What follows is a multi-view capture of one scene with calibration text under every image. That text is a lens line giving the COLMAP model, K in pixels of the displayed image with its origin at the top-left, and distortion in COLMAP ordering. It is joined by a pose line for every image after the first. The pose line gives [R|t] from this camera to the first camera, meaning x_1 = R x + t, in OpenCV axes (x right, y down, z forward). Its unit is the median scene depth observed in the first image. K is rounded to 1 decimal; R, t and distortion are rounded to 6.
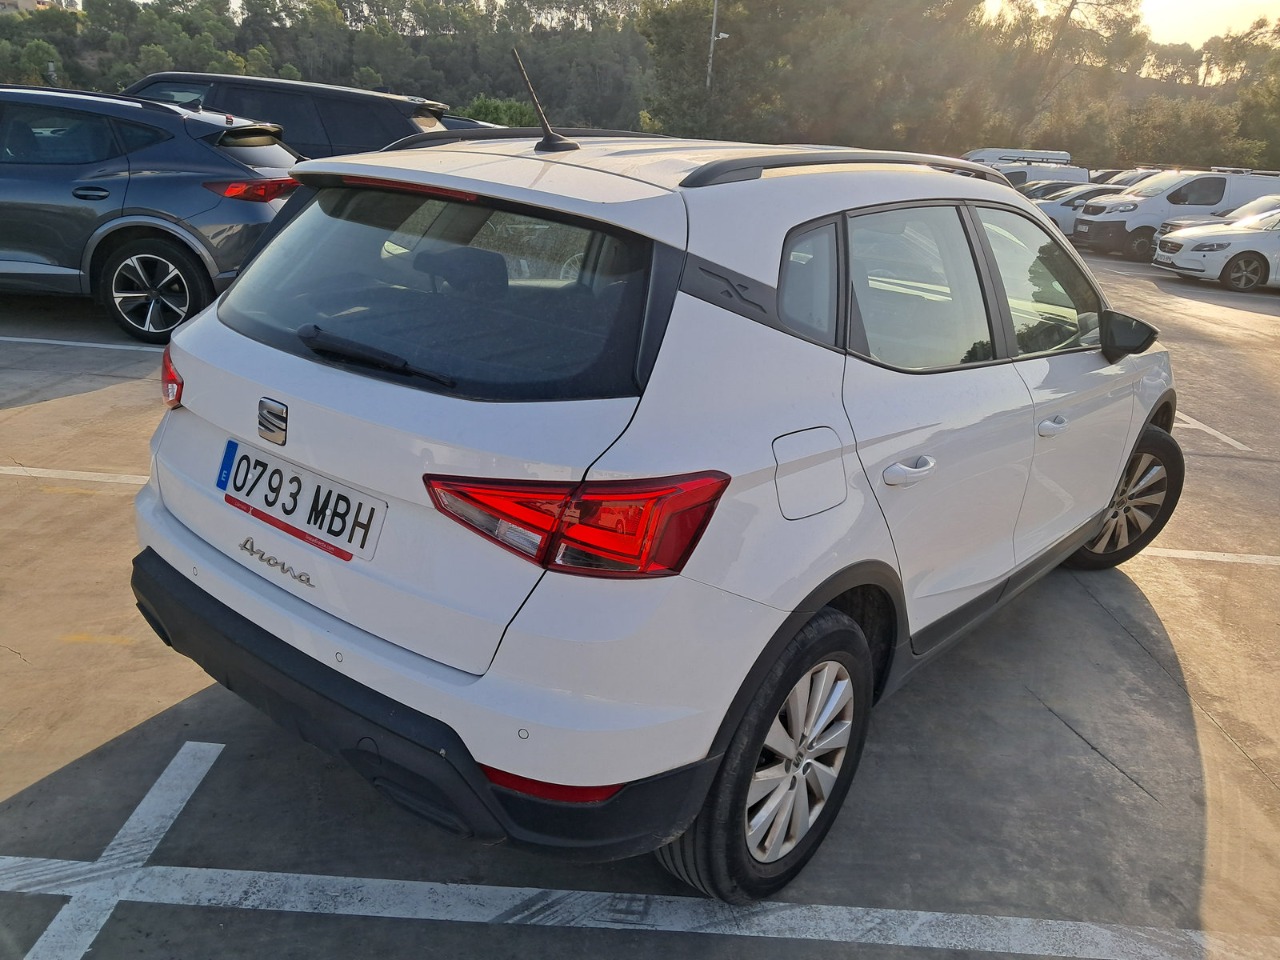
lens RADIAL K [[1025.3, 0, 640.0], [0, 1025.3, 480.0], [0, 0, 1]] dist [0.001604, 0.012214]
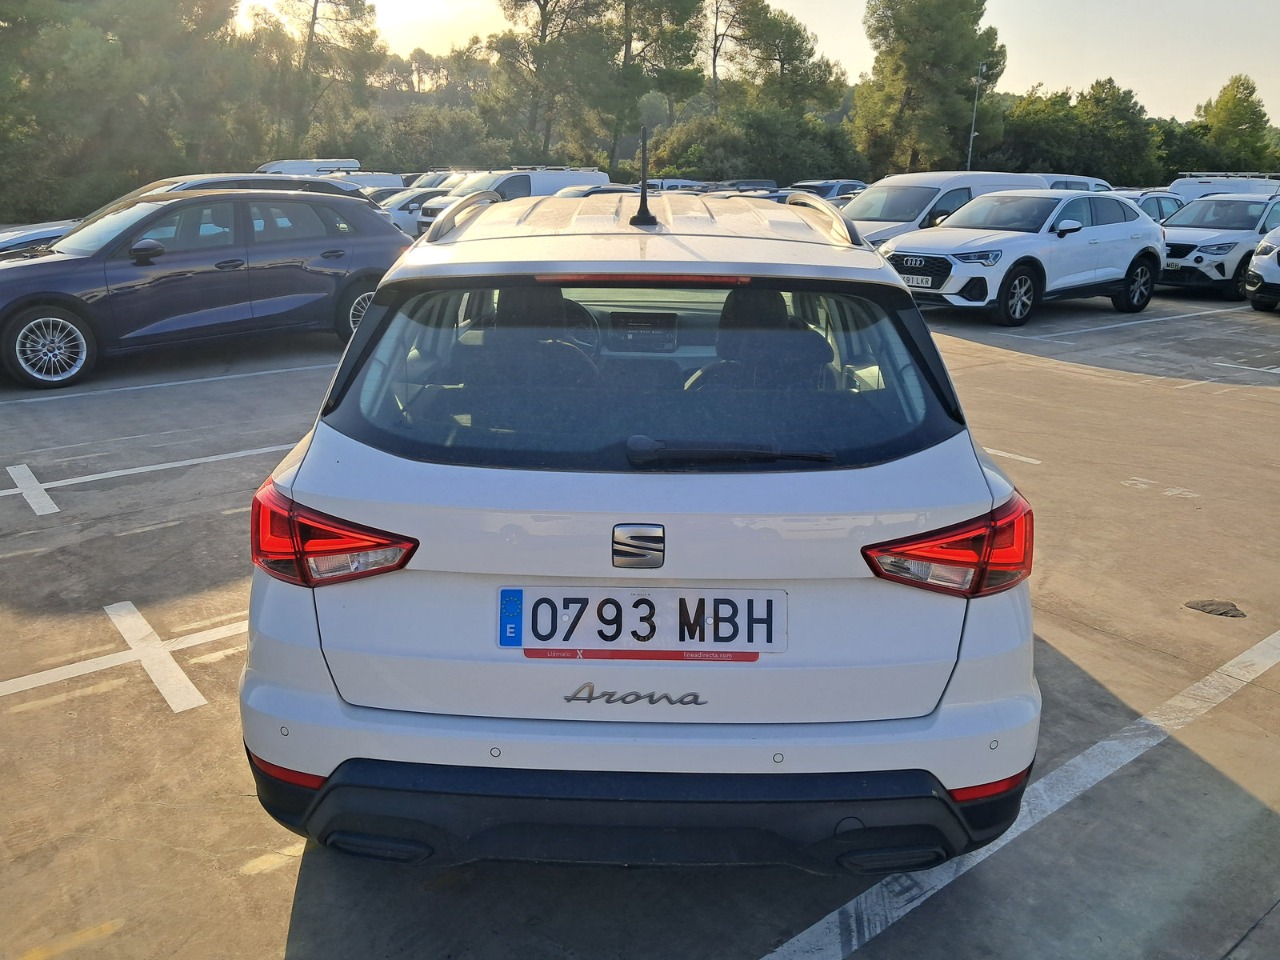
lens RADIAL K [[1005.7, 0, 640.0], [0, 1005.7, 480.0], [0, 0, 1]] dist [0.006114, 0.003620]
pose [[0.788829, -0.243681, 0.564242, -0.744587], [0.245762, 0.966515, 0.073829, -0.156947], [-0.563339, 0.080431, 0.822302, 0.232883]]
